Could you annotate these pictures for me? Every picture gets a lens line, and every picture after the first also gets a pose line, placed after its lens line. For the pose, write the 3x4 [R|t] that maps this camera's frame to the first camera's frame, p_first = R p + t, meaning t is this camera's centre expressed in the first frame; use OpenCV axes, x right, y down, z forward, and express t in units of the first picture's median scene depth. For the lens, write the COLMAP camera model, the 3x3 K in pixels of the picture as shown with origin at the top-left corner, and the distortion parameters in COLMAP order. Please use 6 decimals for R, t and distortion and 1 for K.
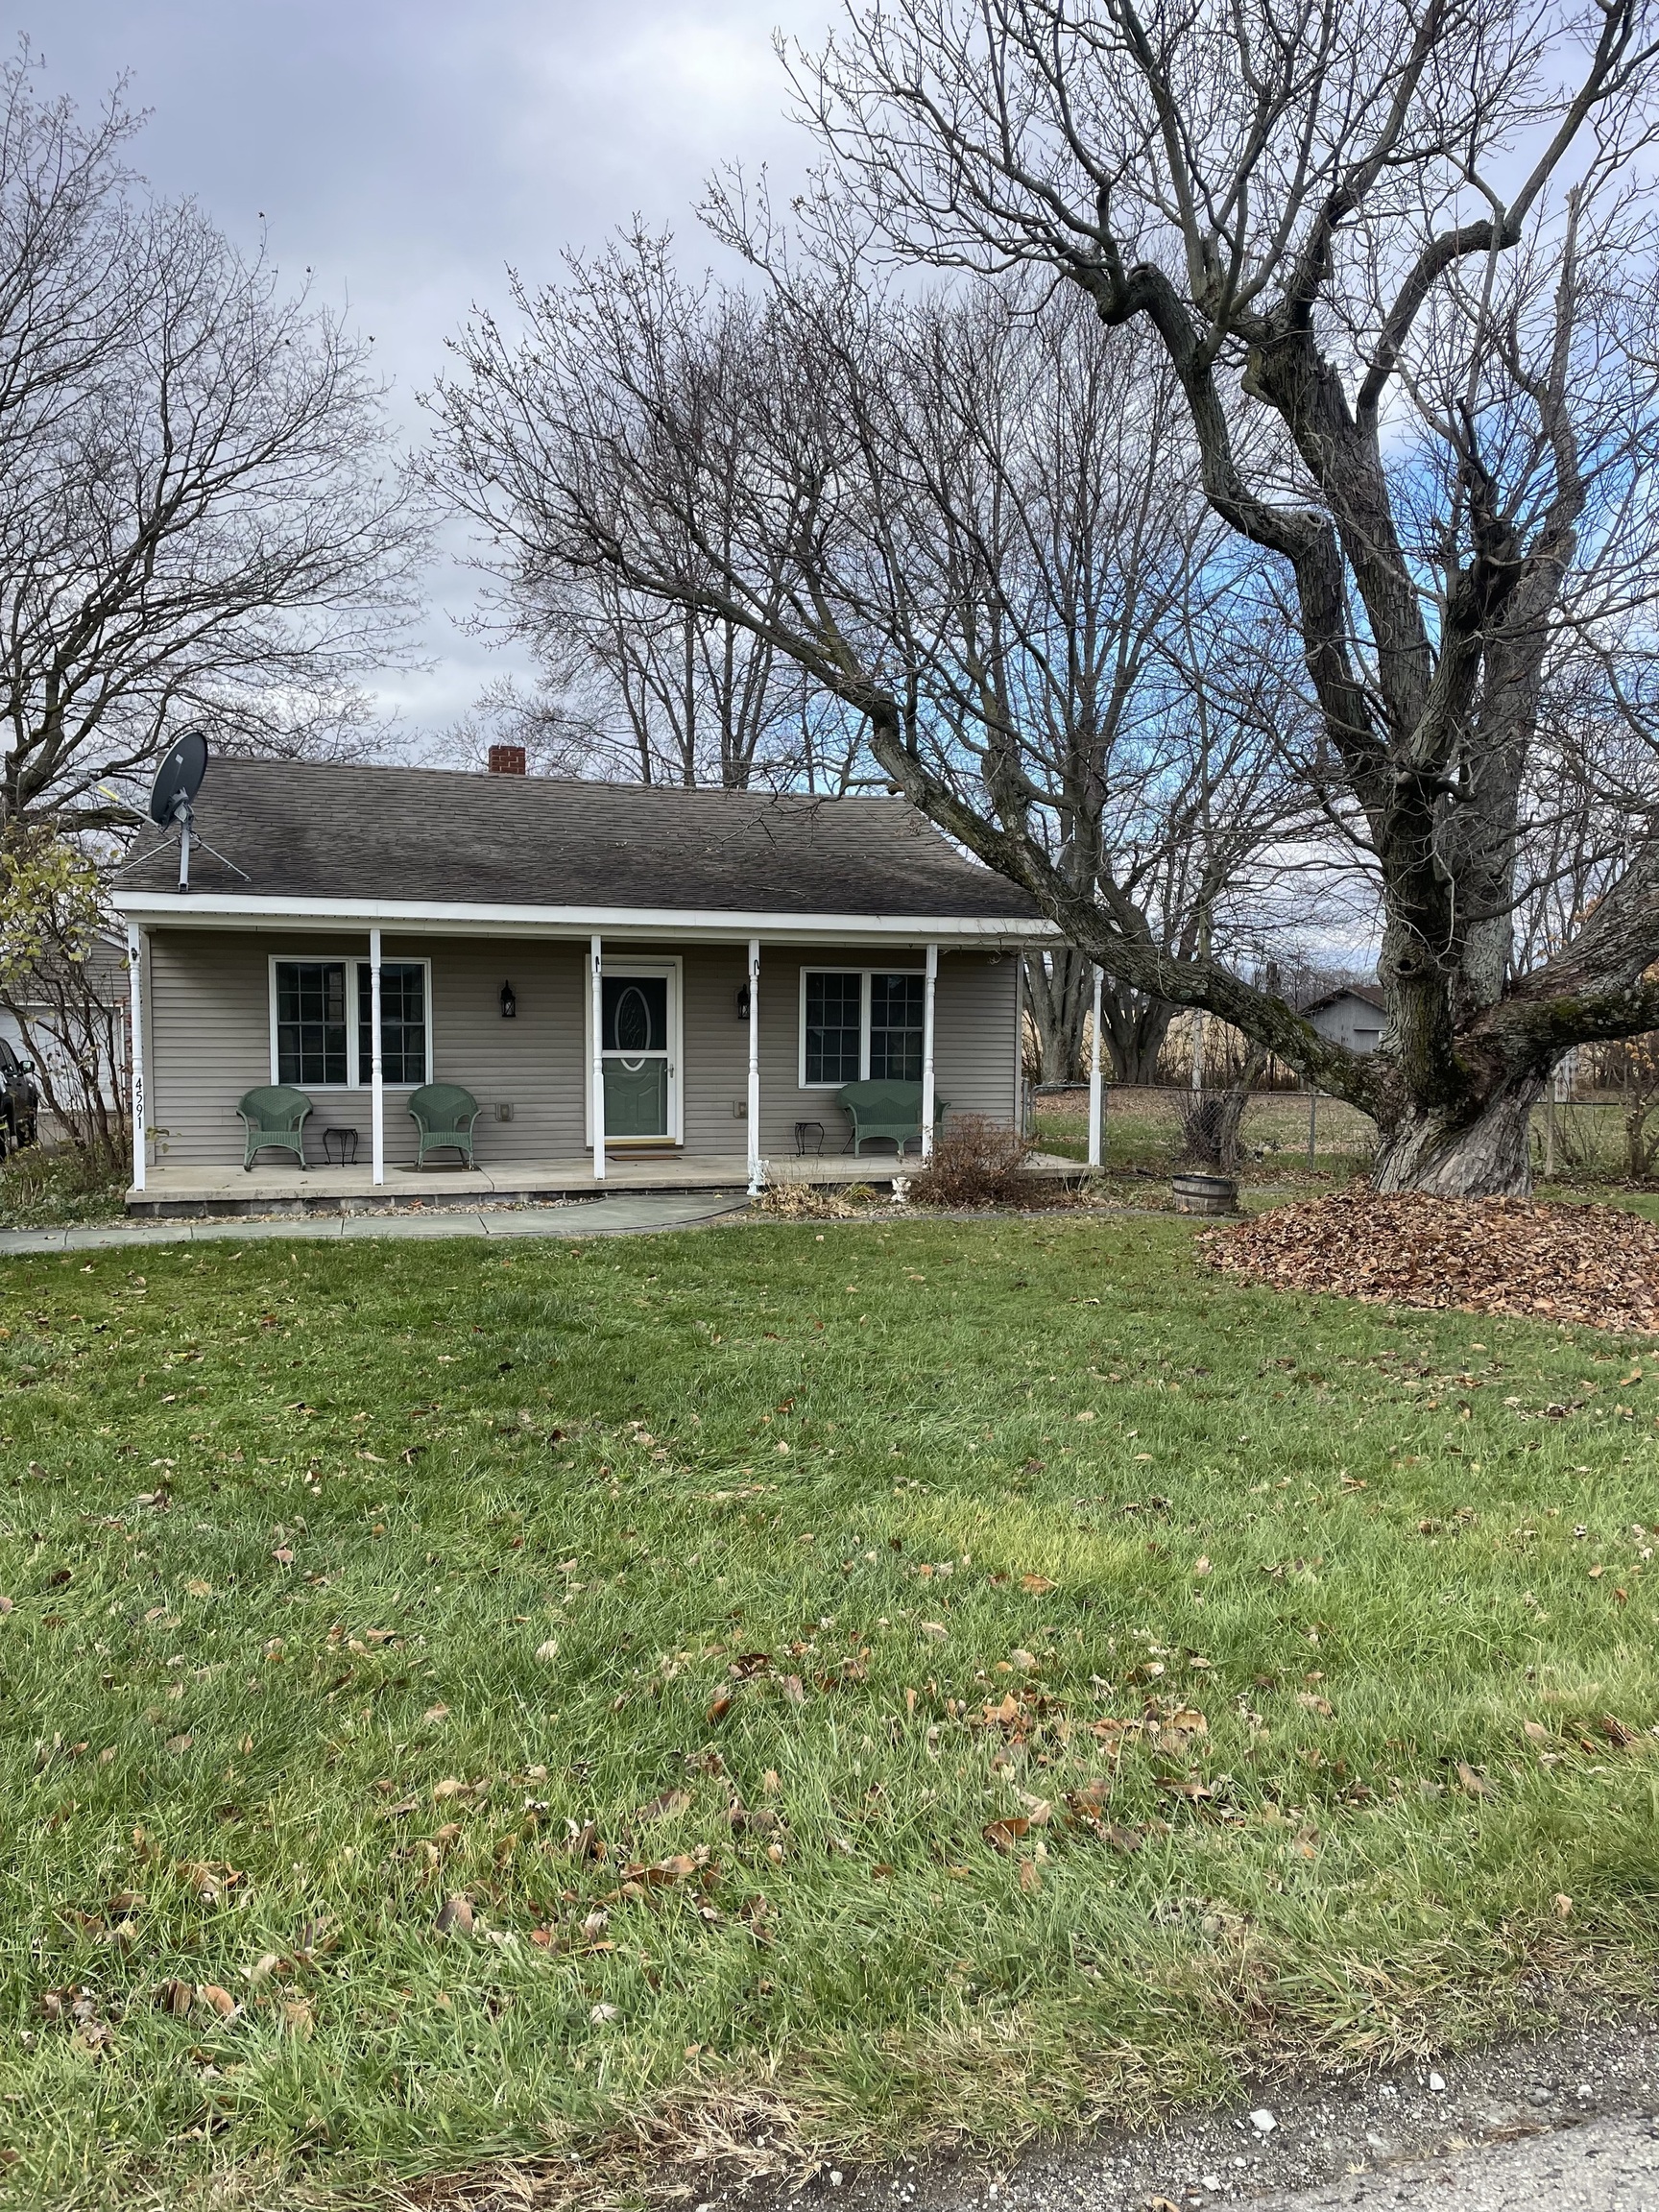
lens RADIAL K [[1659.7, 0, 842.0], [0, 1659.7, 1121.0], [0, 0, 1]] dist [0.070130, -0.051189]
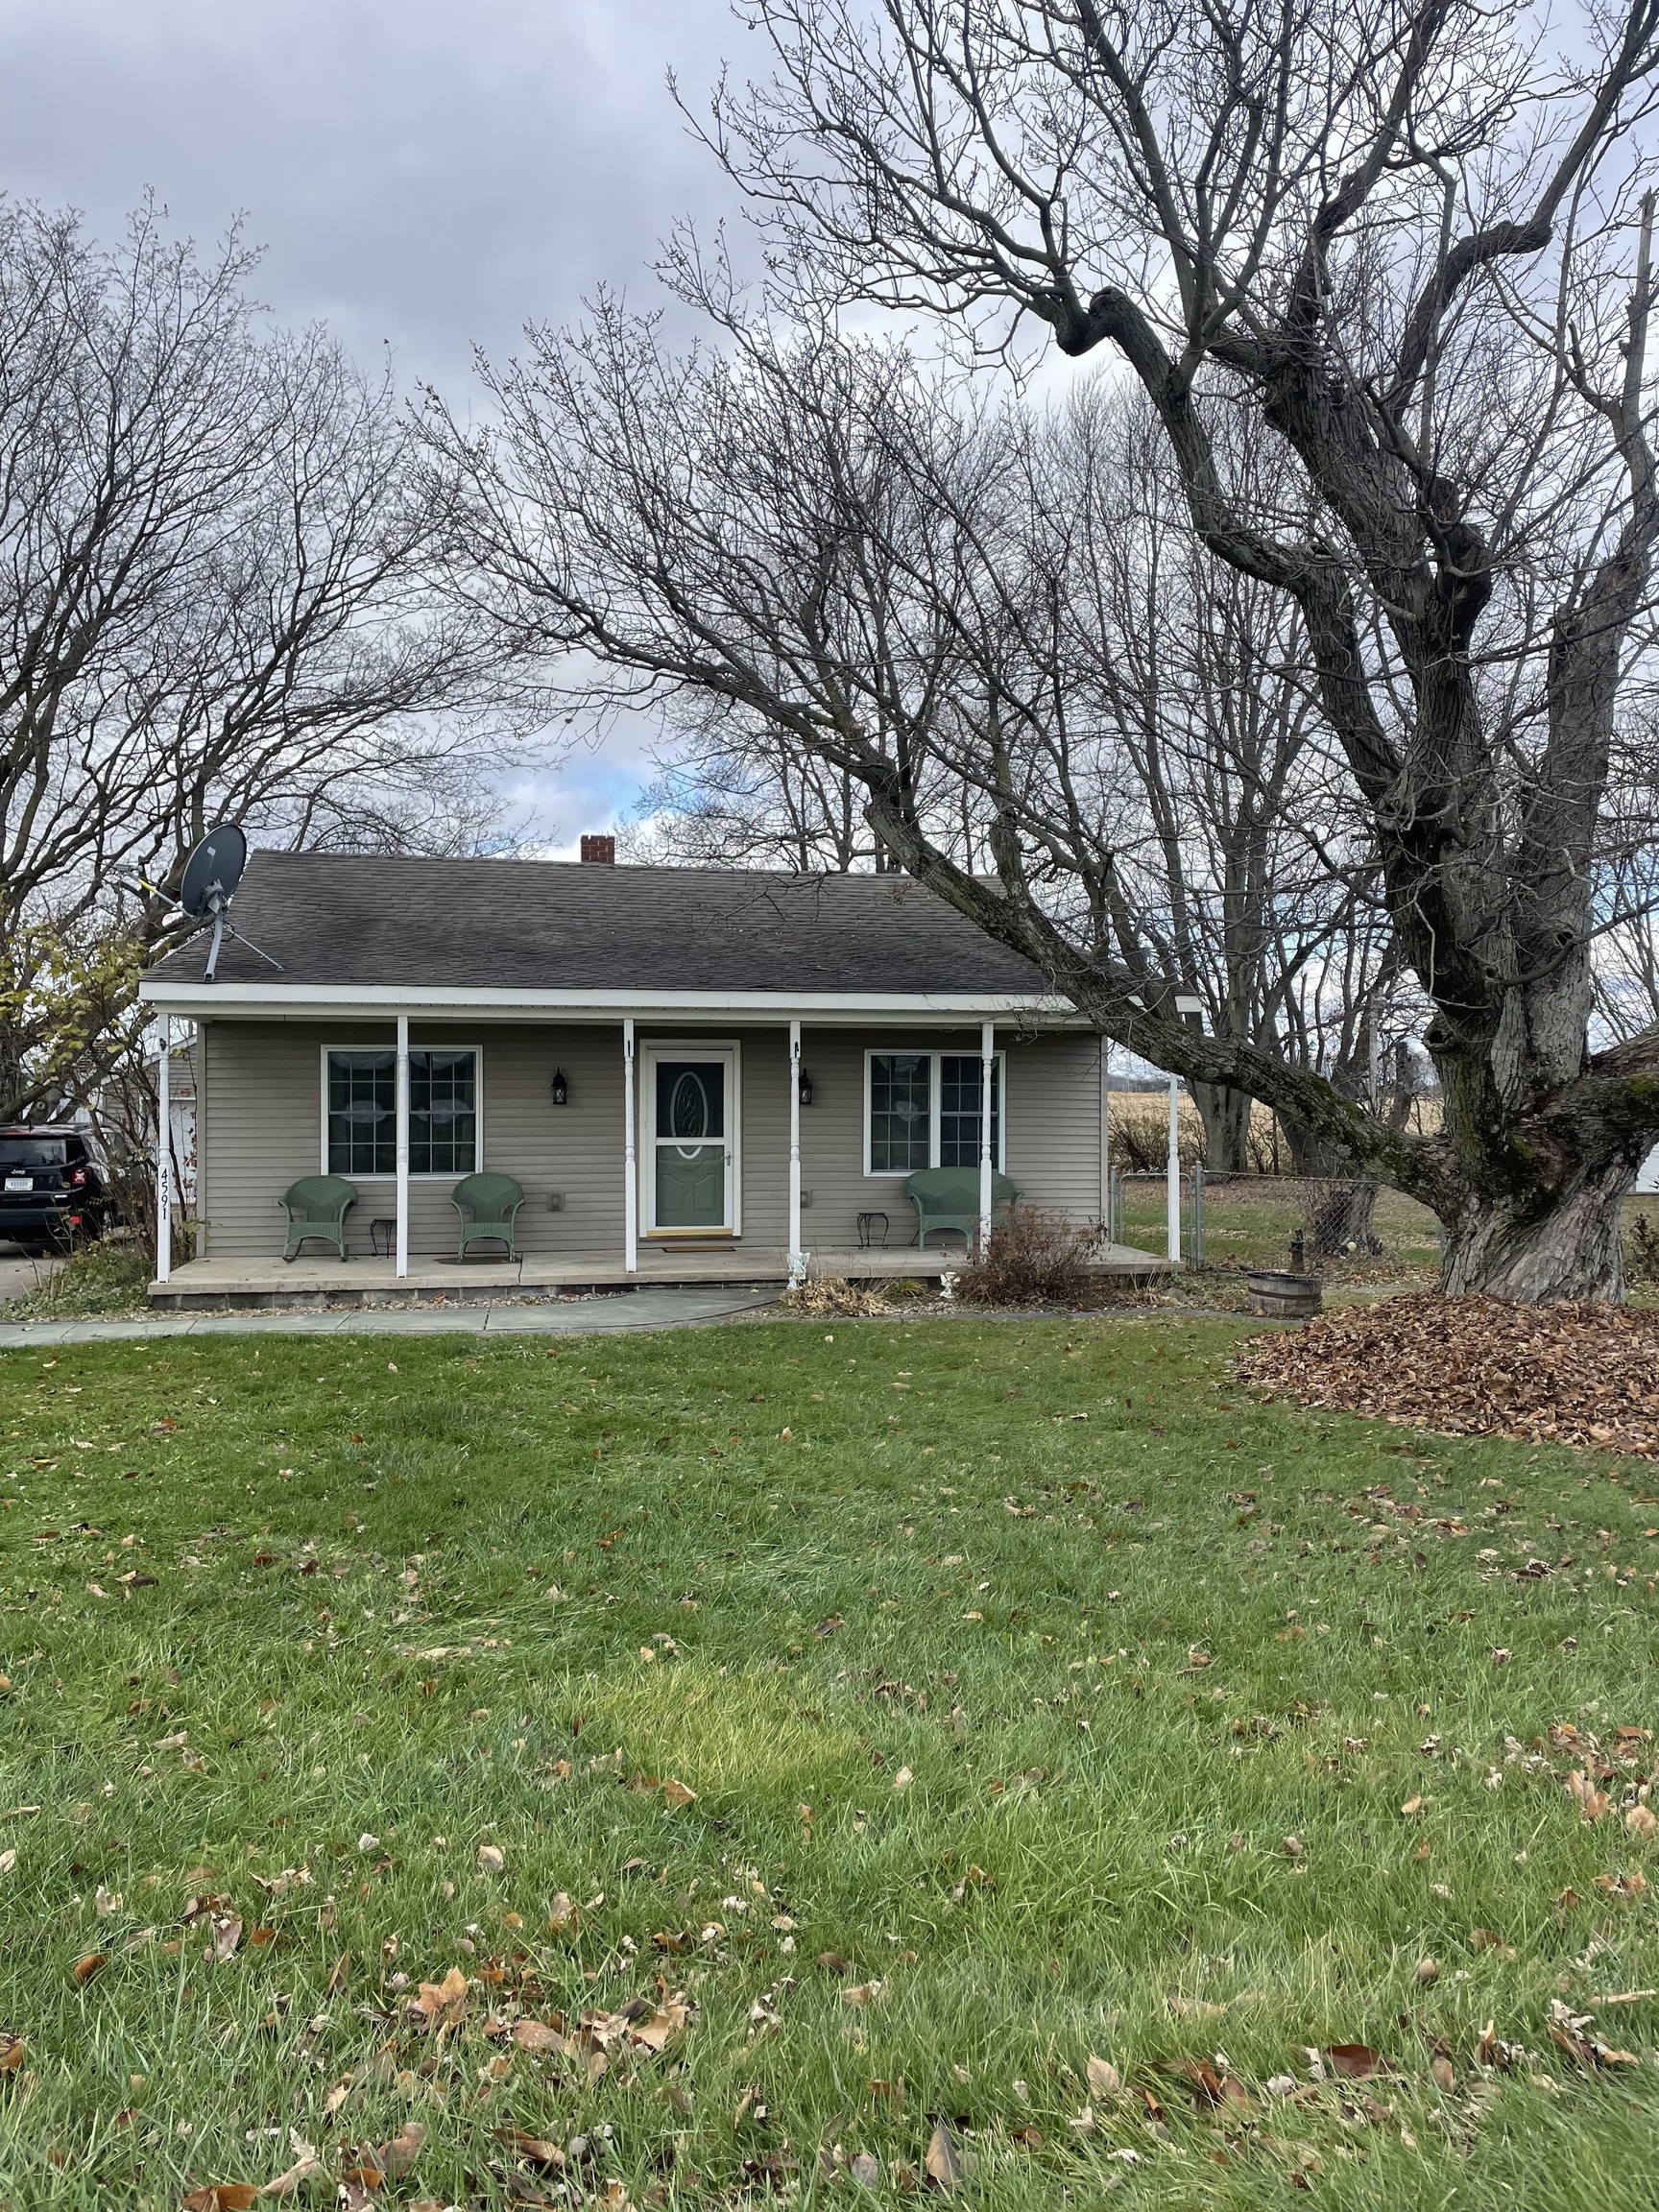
lens RADIAL K [[1659.7, 0, 831.7], [0, 1659.7, 1096.7], [0, 0, 1]] dist [0.070130, -0.051189]
pose [[0.990563, -0.007980, -0.136823, 0.106861], [-0.001351, 0.997686, -0.067972, -0.001010], [0.137049, 0.067515, 0.988261, 0.066020]]
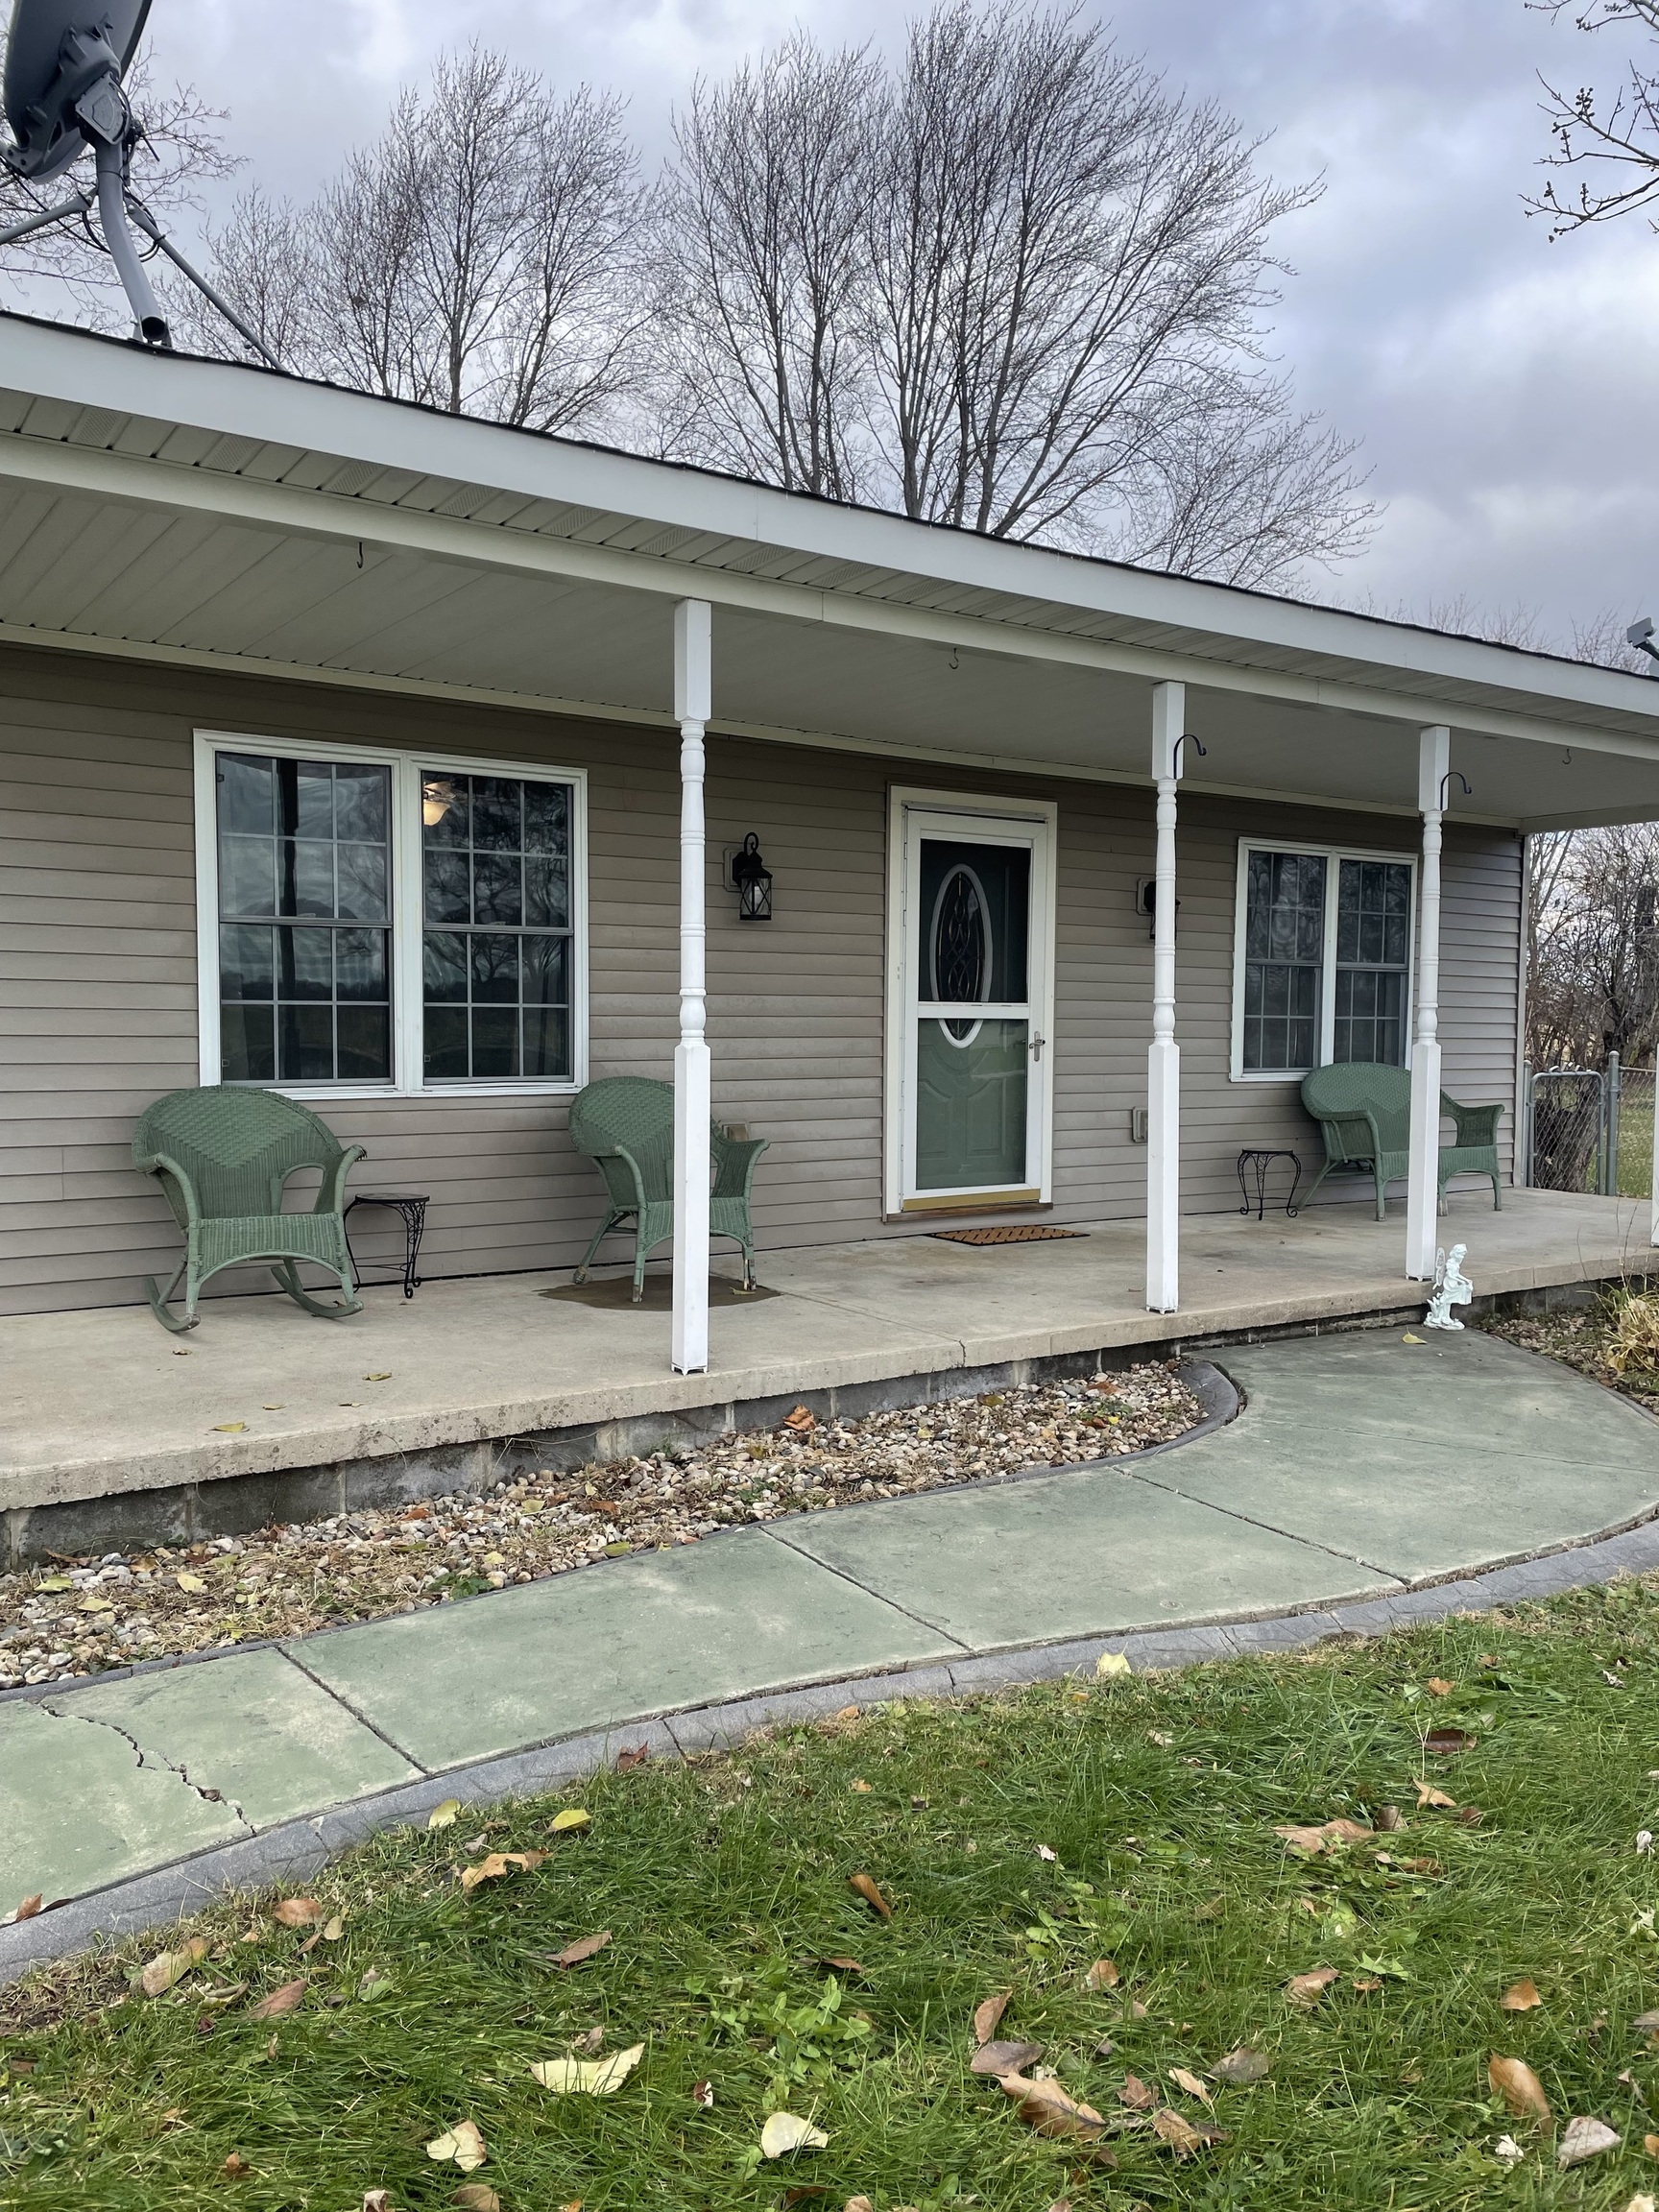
lens RADIAL K [[1659.7, 0, 836.1], [0, 1659.7, 1112.9], [0, 0, 1]] dist [0.070130, -0.051189]
pose [[0.958478, -0.015962, 0.284720, -0.351080], [0.017890, 0.999831, -0.004174, -0.012696], [-0.284605, 0.009095, 0.958602, 0.681819]]
